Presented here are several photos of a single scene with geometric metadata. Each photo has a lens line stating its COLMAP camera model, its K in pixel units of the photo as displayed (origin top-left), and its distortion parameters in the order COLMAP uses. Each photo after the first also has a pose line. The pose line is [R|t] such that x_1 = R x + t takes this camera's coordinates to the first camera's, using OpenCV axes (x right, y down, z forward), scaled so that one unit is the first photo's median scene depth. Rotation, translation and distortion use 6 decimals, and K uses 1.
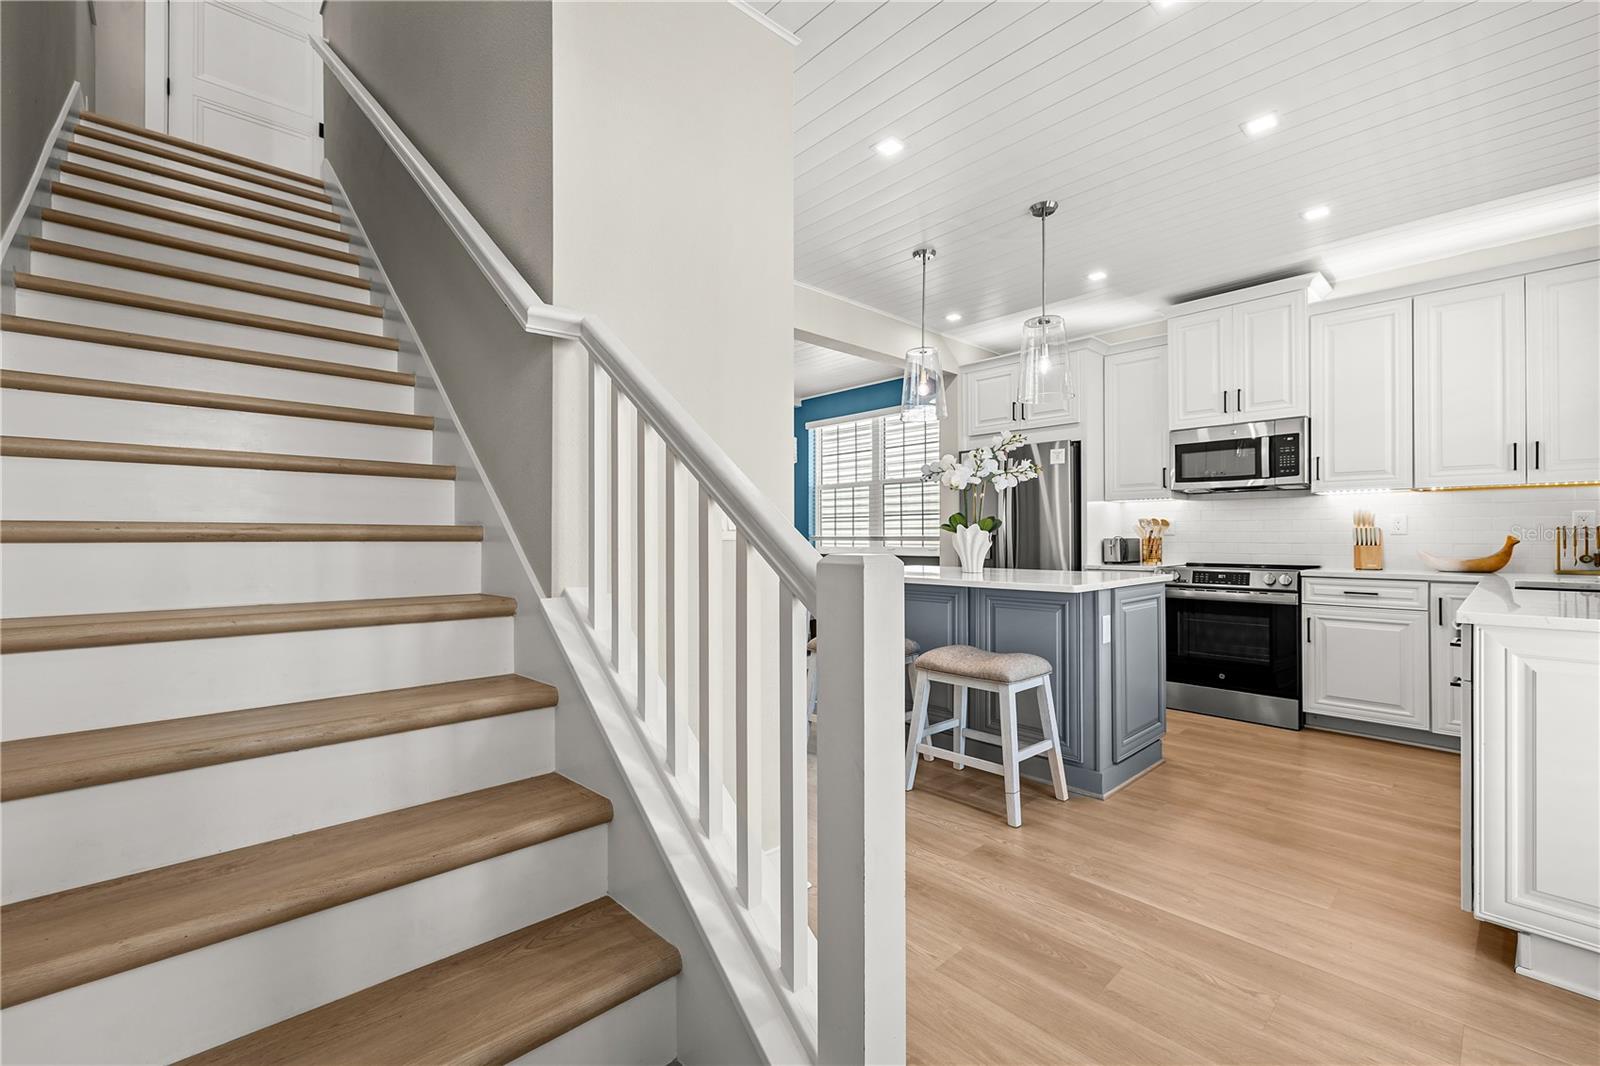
lens RADIAL K [[681.8, 0, 796.4], [0, 681.8, 536.6], [0, 0, 1]] dist [0.000962, 0.000658]
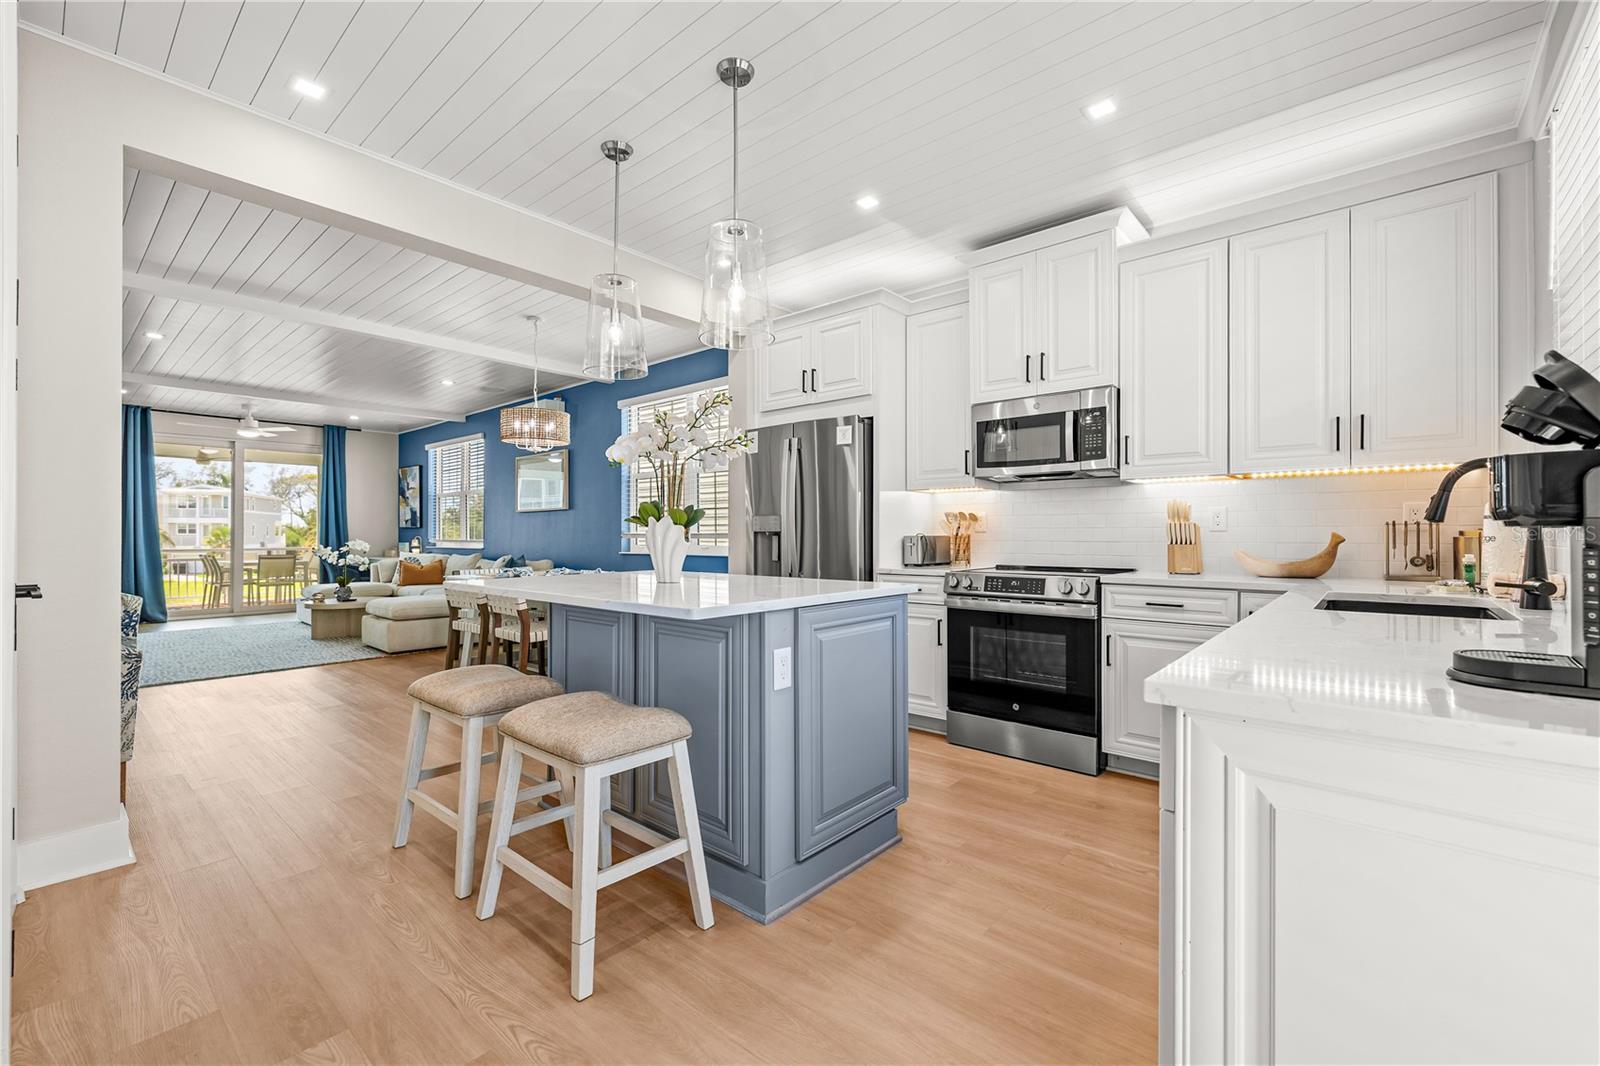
lens RADIAL K [[681.8, 0, 801.2], [0, 681.8, 536.5], [0, 0, 1]] dist [0.000962, 0.000658]
pose [[0.994288, 0.001050, 0.106721, 0.299255], [-0.001357, 0.999995, 0.002802, 0.001677], [-0.106718, -0.002931, 0.994285, 0.238499]]
